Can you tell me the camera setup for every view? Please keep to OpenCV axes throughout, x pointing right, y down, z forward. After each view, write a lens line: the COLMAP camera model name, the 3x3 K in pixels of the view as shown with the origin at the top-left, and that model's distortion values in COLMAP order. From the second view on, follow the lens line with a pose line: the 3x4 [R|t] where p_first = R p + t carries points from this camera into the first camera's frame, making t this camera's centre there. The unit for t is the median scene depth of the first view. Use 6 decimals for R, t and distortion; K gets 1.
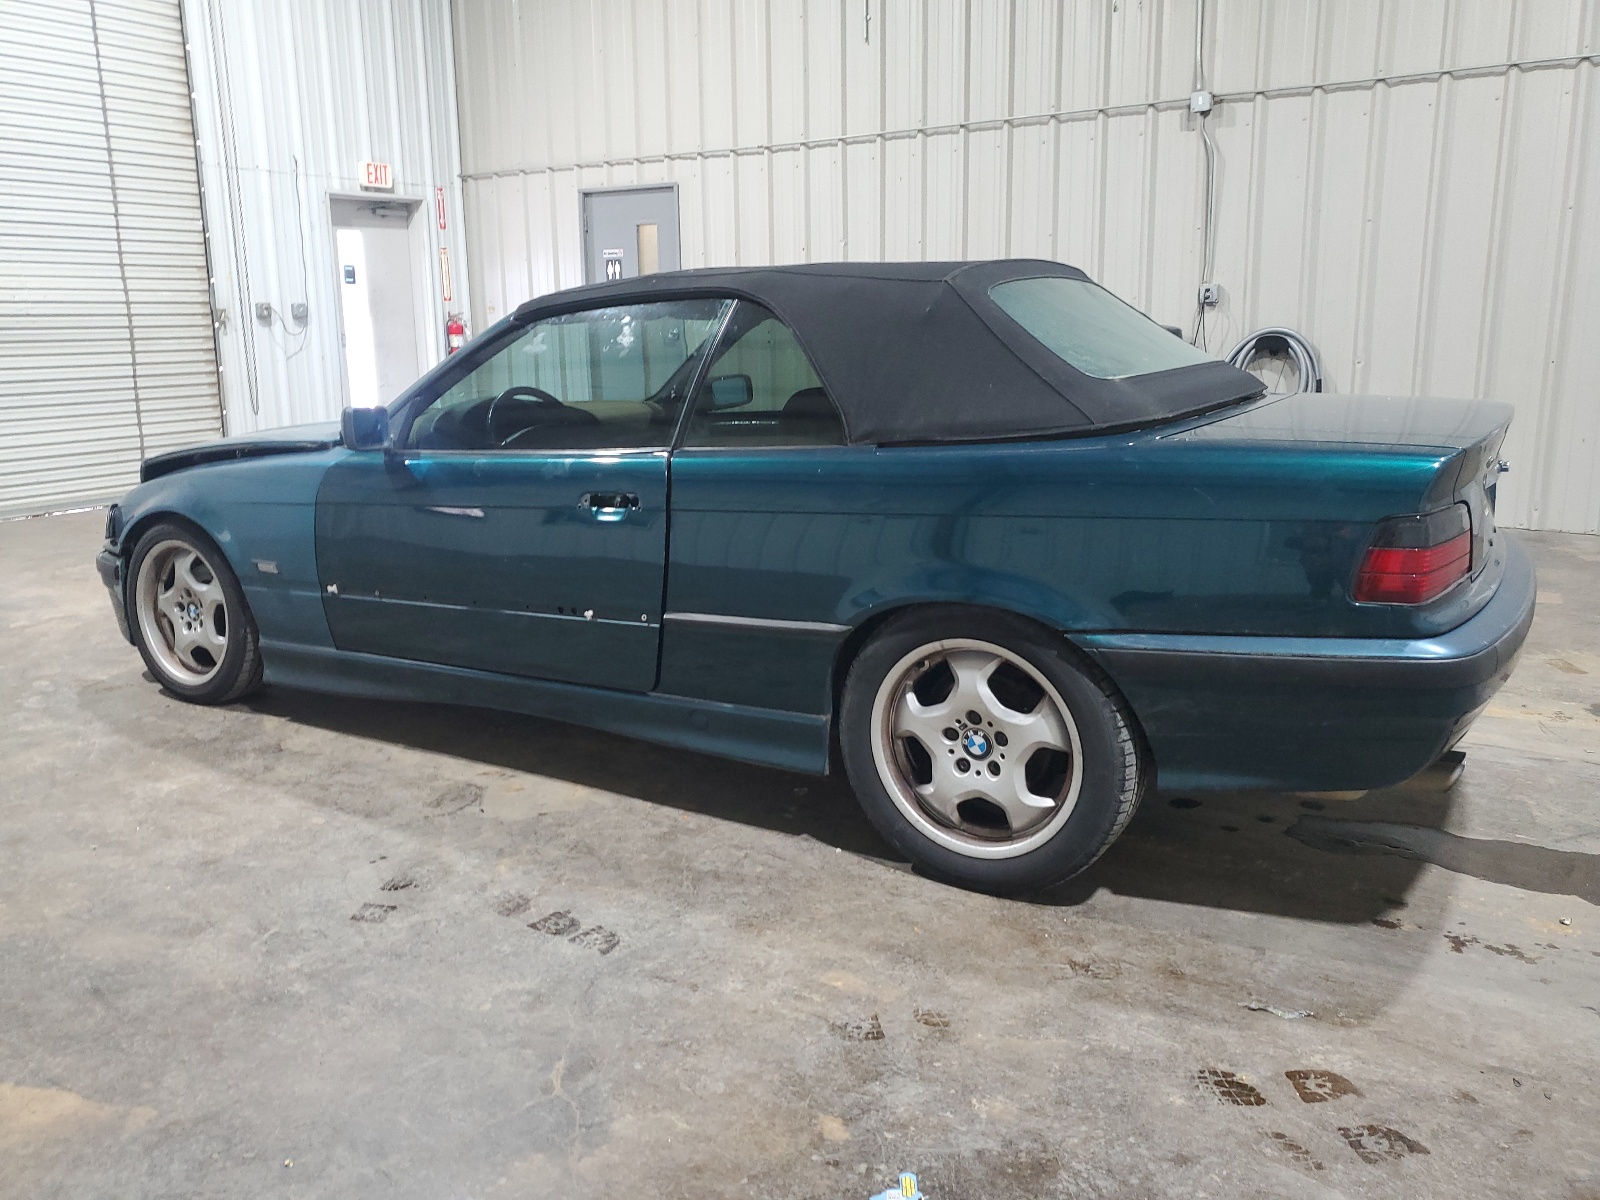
lens RADIAL K [[1250.1, 0, 783.9], [0, 1250.1, 563.5], [0, 0, 1]] dist [-0.003572, 0.024056]
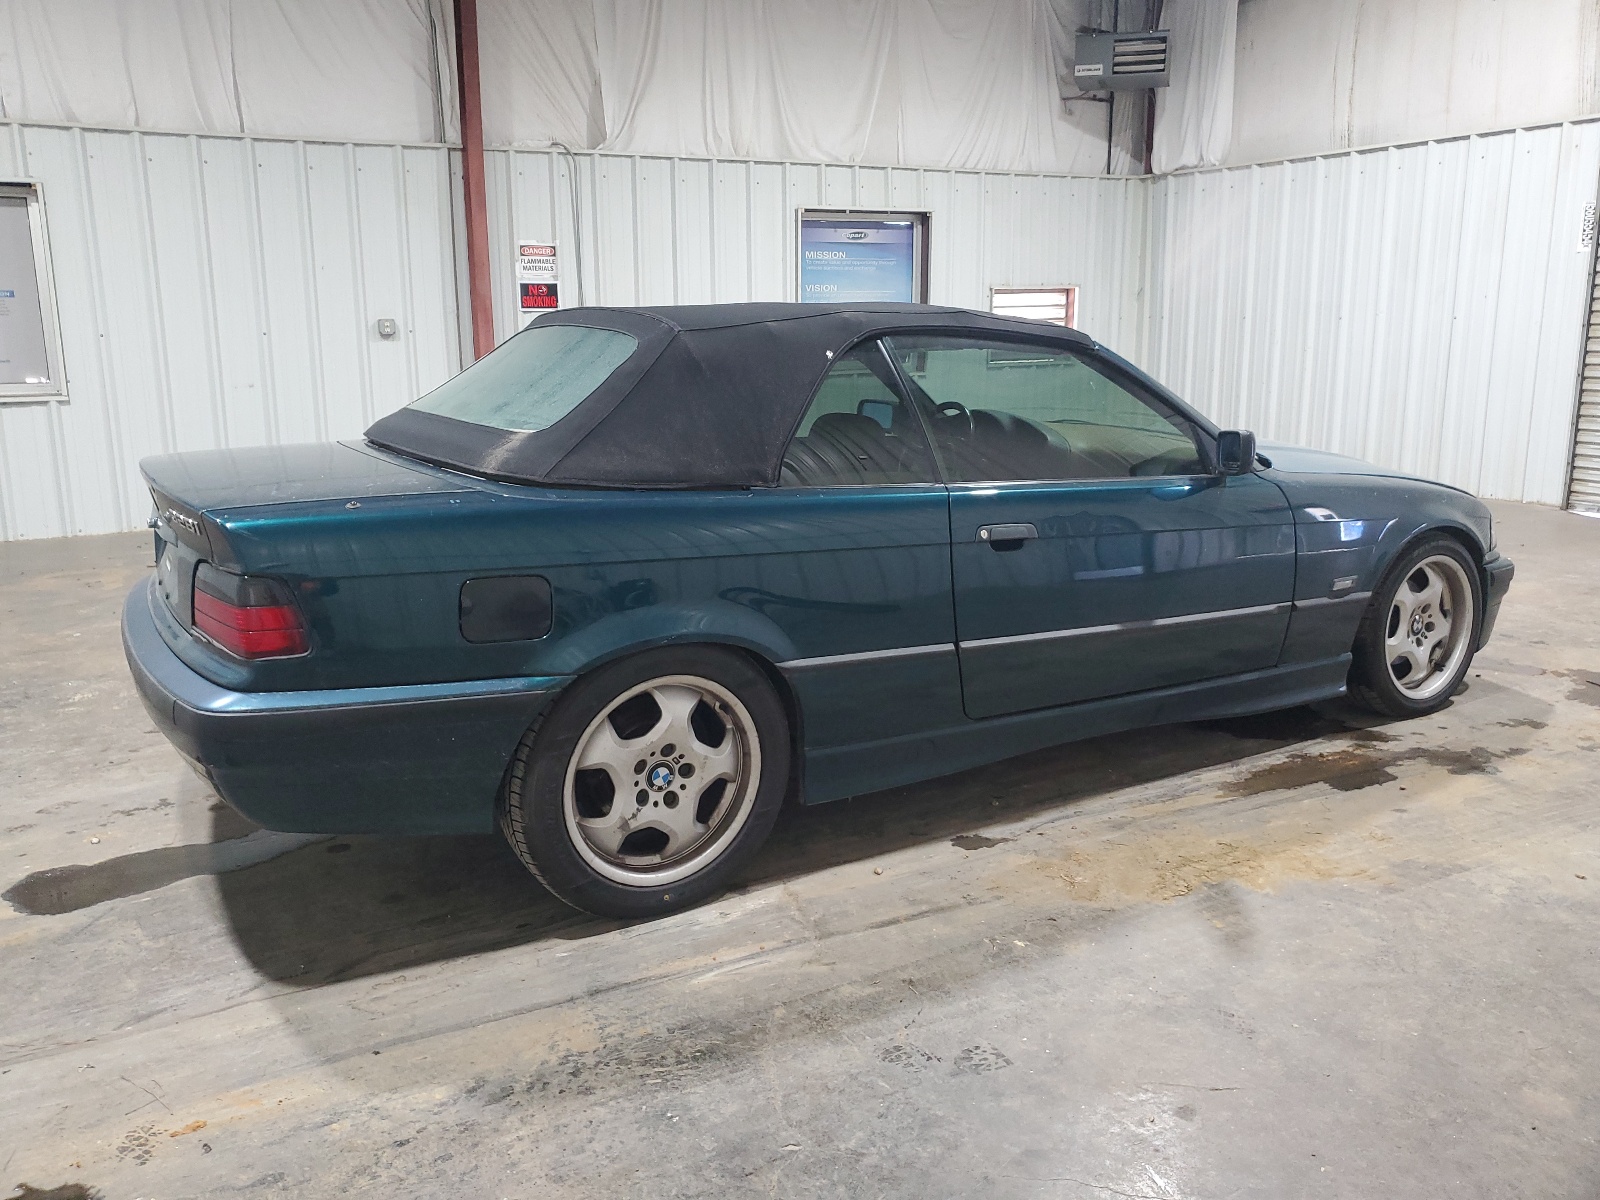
lens RADIAL K [[1250.1, 0, 769.1], [0, 1250.1, 568.6], [0, 0, 1]] dist [-0.003572, 0.024056]
pose [[-0.478799, 0.195264, -0.855934, 1.101375], [-0.154962, 0.940847, 0.301319, -0.390804], [0.864140, 0.276908, -0.420218, 1.695892]]
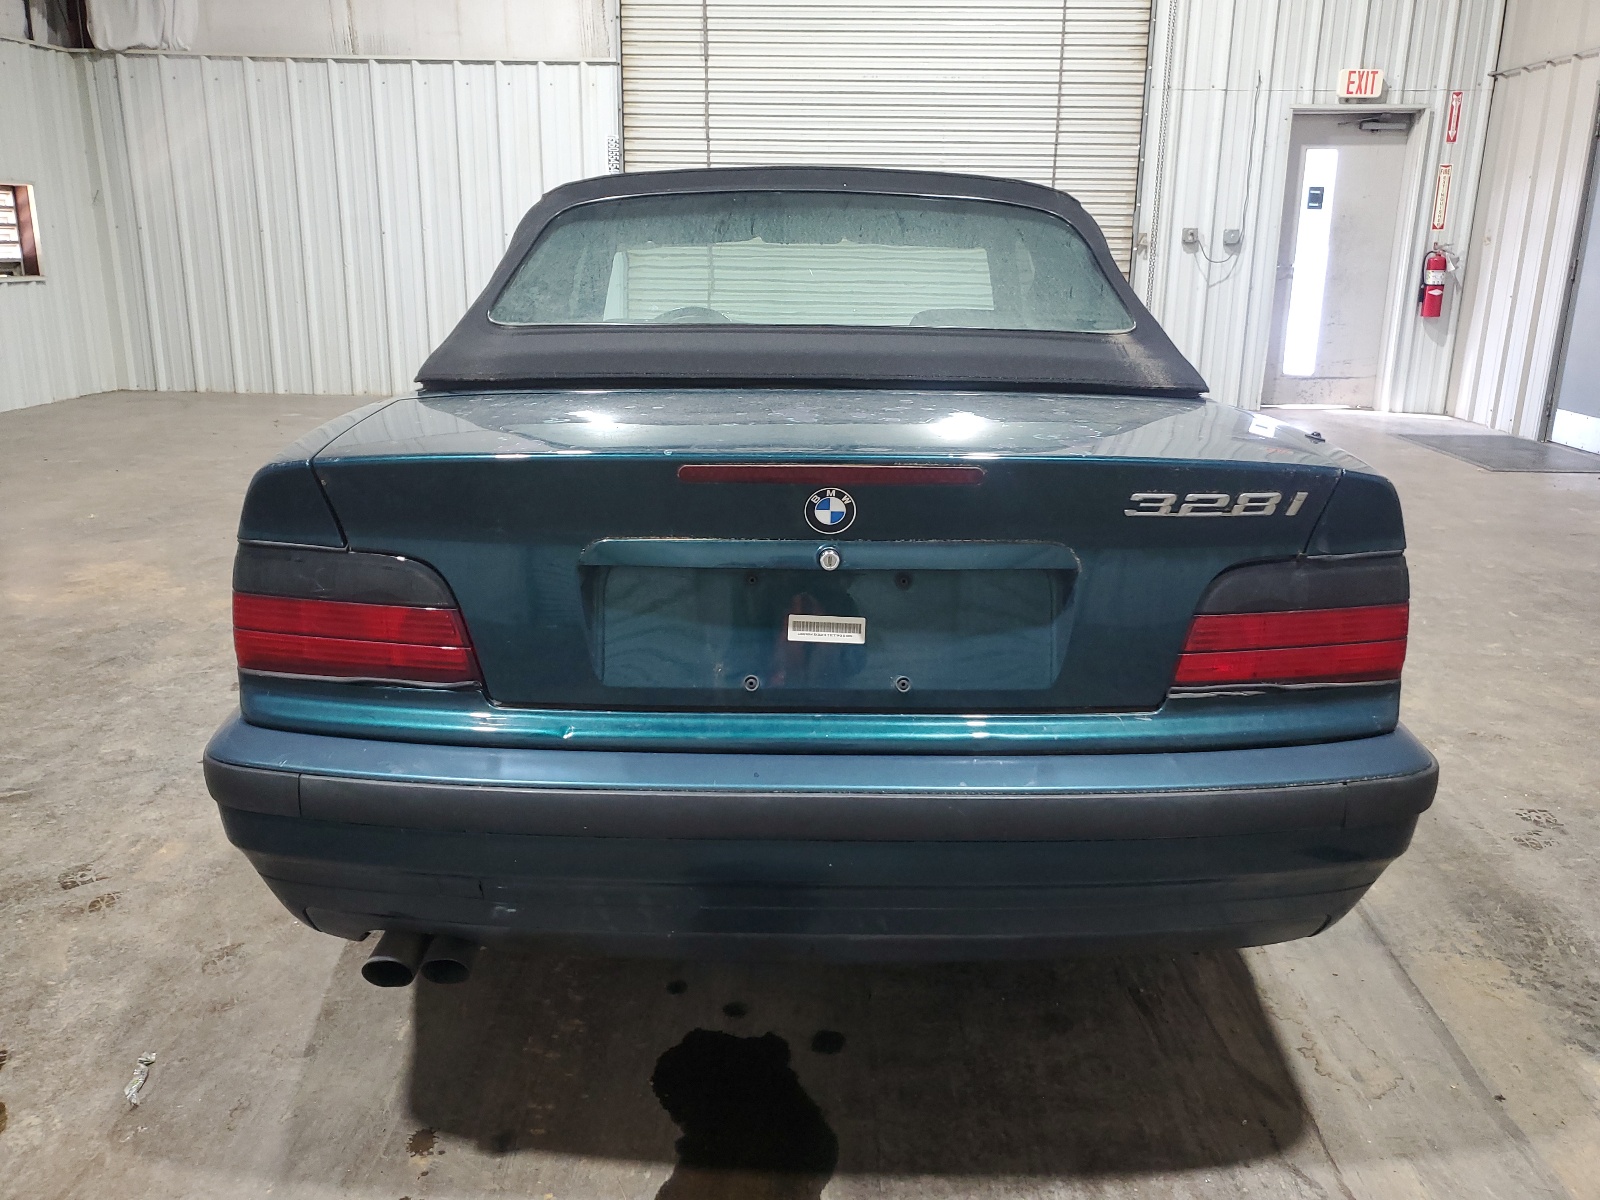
lens RADIAL K [[1250.1, 0, 800.6], [0, 1250.1, 588.9], [0, 0, 1]] dist [-0.003572, 0.024056]
pose [[0.527241, 0.247652, -0.812825, 0.884344], [-0.187832, 0.966889, 0.172755, -0.136330], [0.828695, 0.061591, 0.556301, 0.632248]]
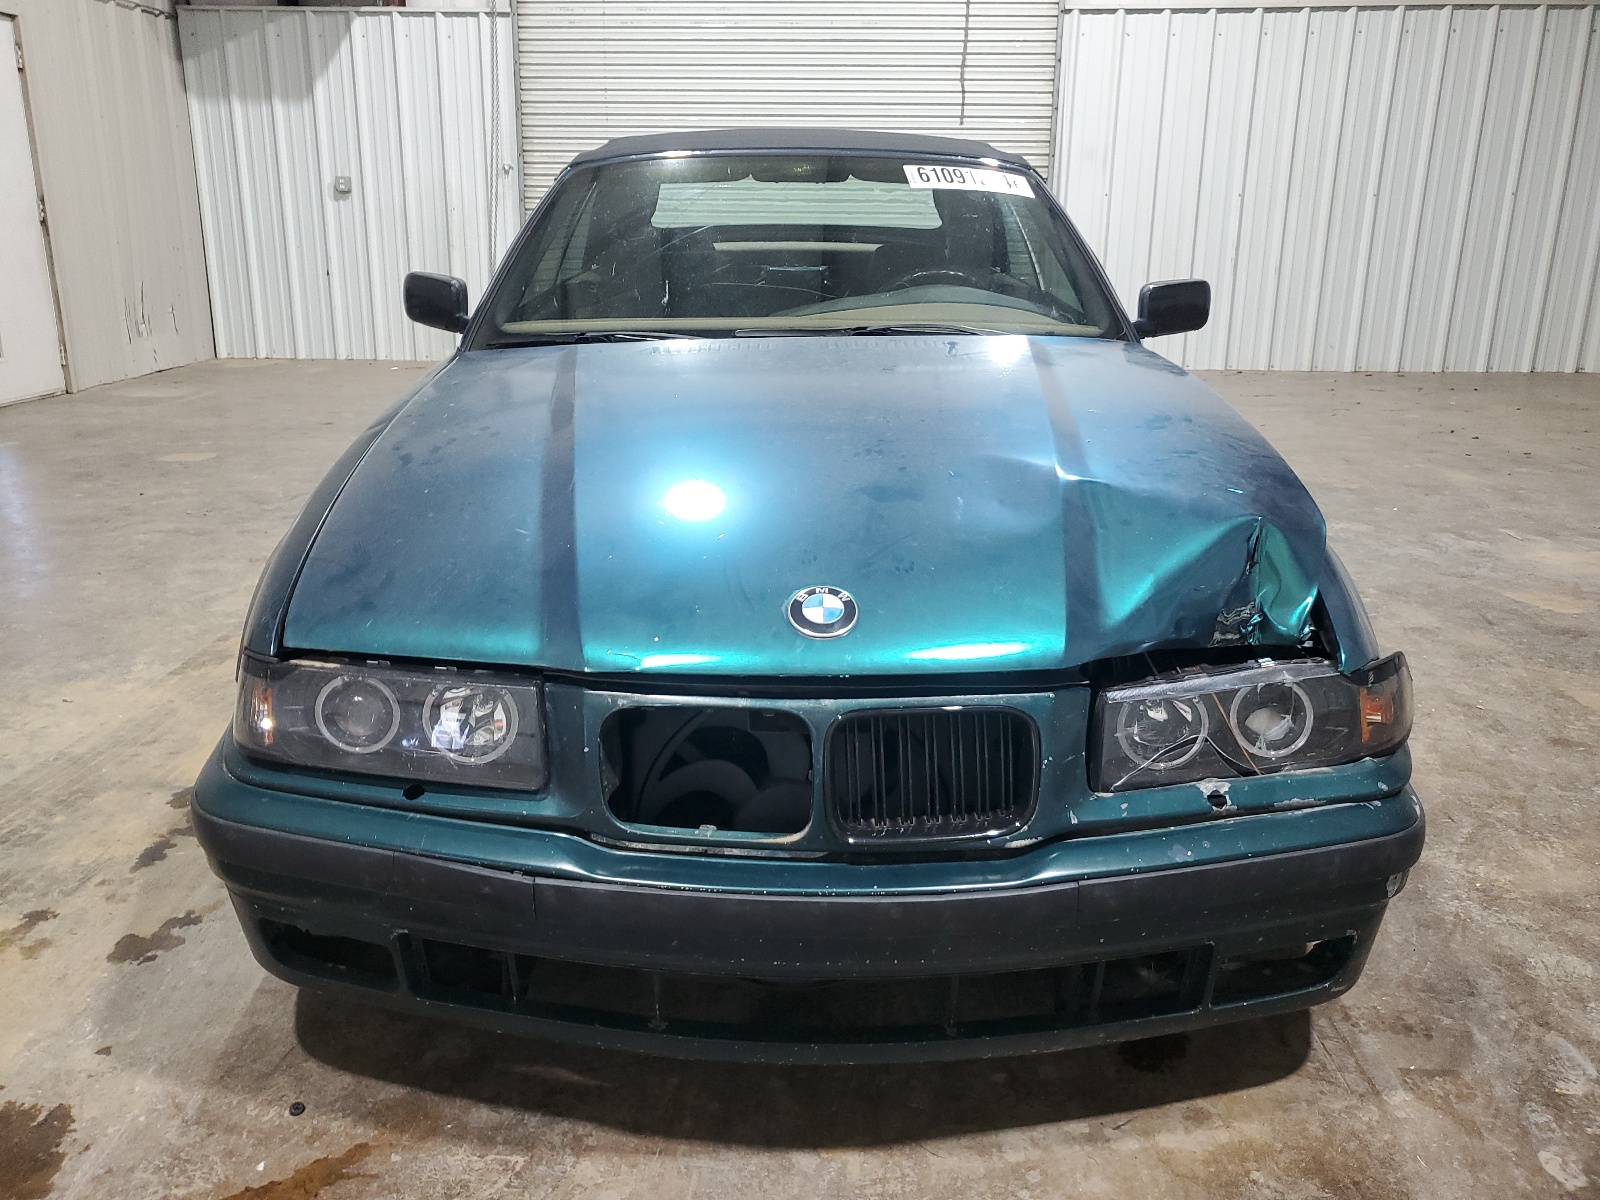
lens RADIAL K [[1250.1, 0, 765.1], [0, 1250.1, 571.0], [0, 0, 1]] dist [-0.003572, 0.024056]
pose [[-0.507122, -0.229728, 0.830694, -1.035772], [0.170984, 0.917850, 0.358212, -0.325654], [-0.844744, 0.323692, -0.426182, 1.818159]]
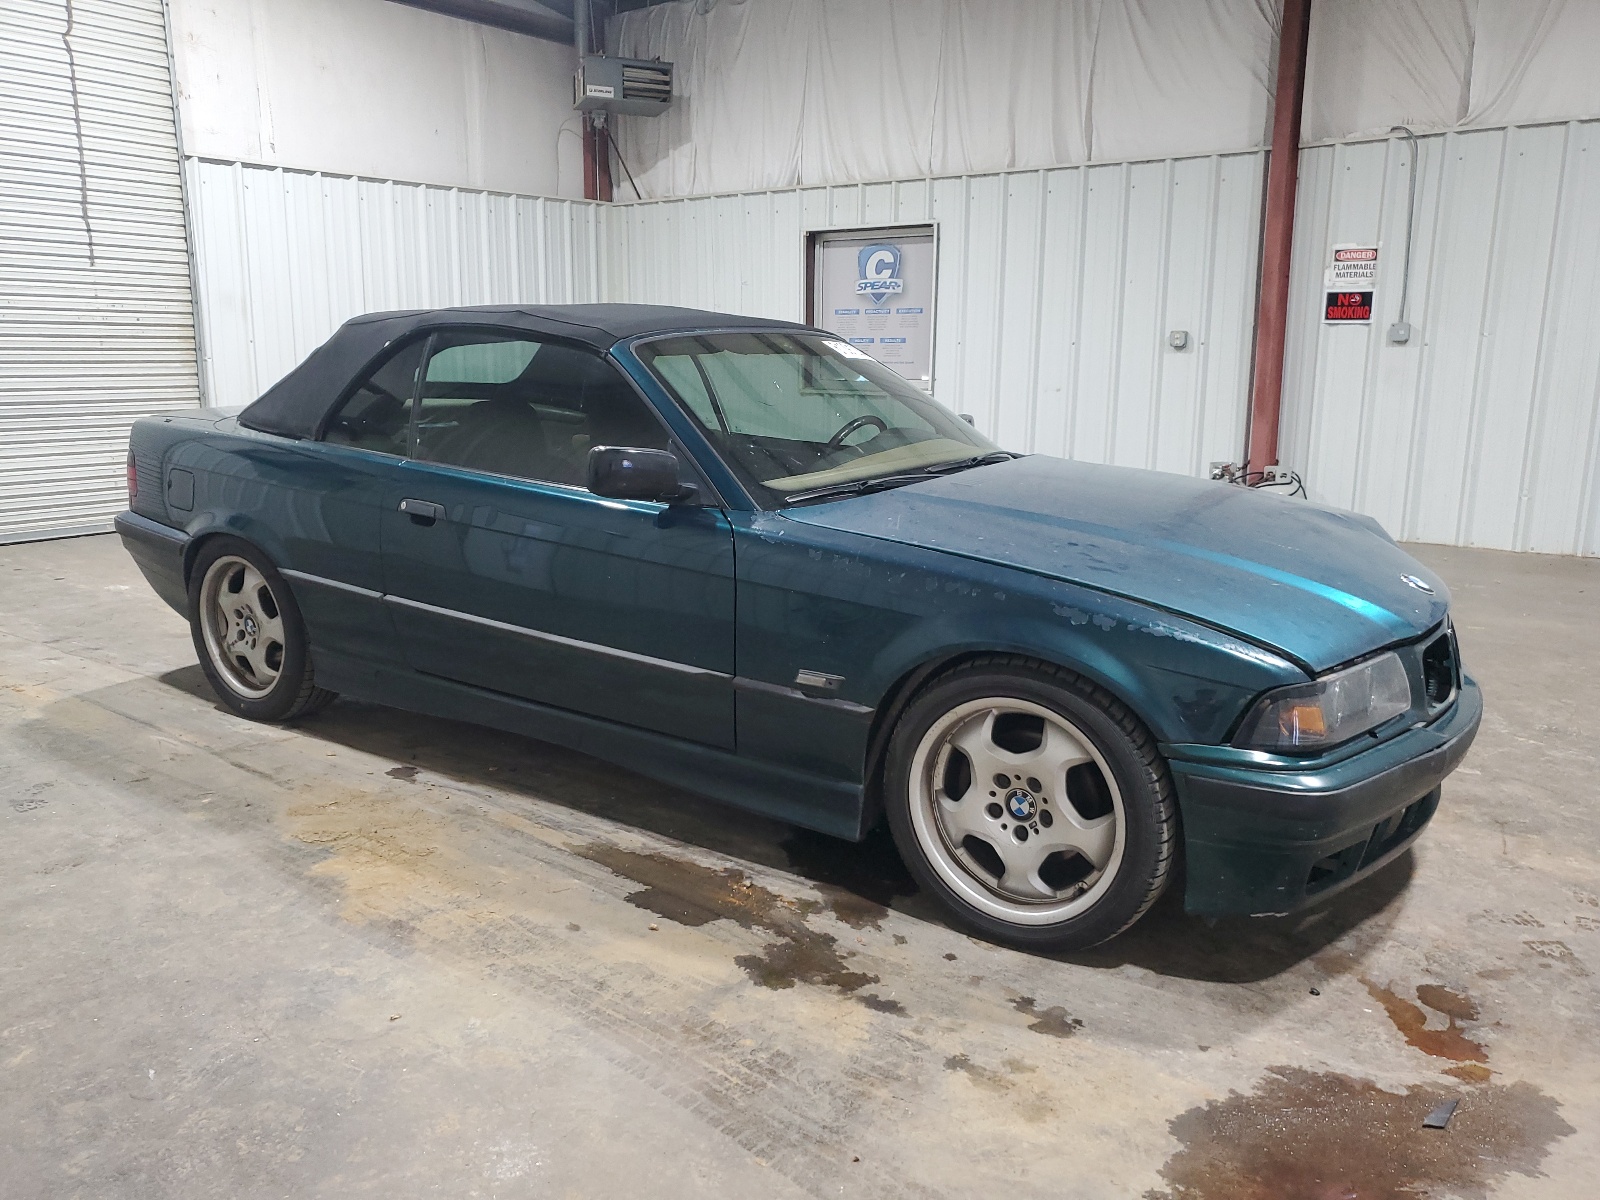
lens RADIAL K [[1250.1, 0, 795.3], [0, 1250.1, 597.8], [0, 0, 1]] dist [-0.003572, 0.024056]
pose [[-0.998256, 0.002388, 0.058981, -0.260089], [0.025117, 0.921405, 0.387790, -0.499431], [-0.053420, 0.388595, -0.919859, 2.481177]]
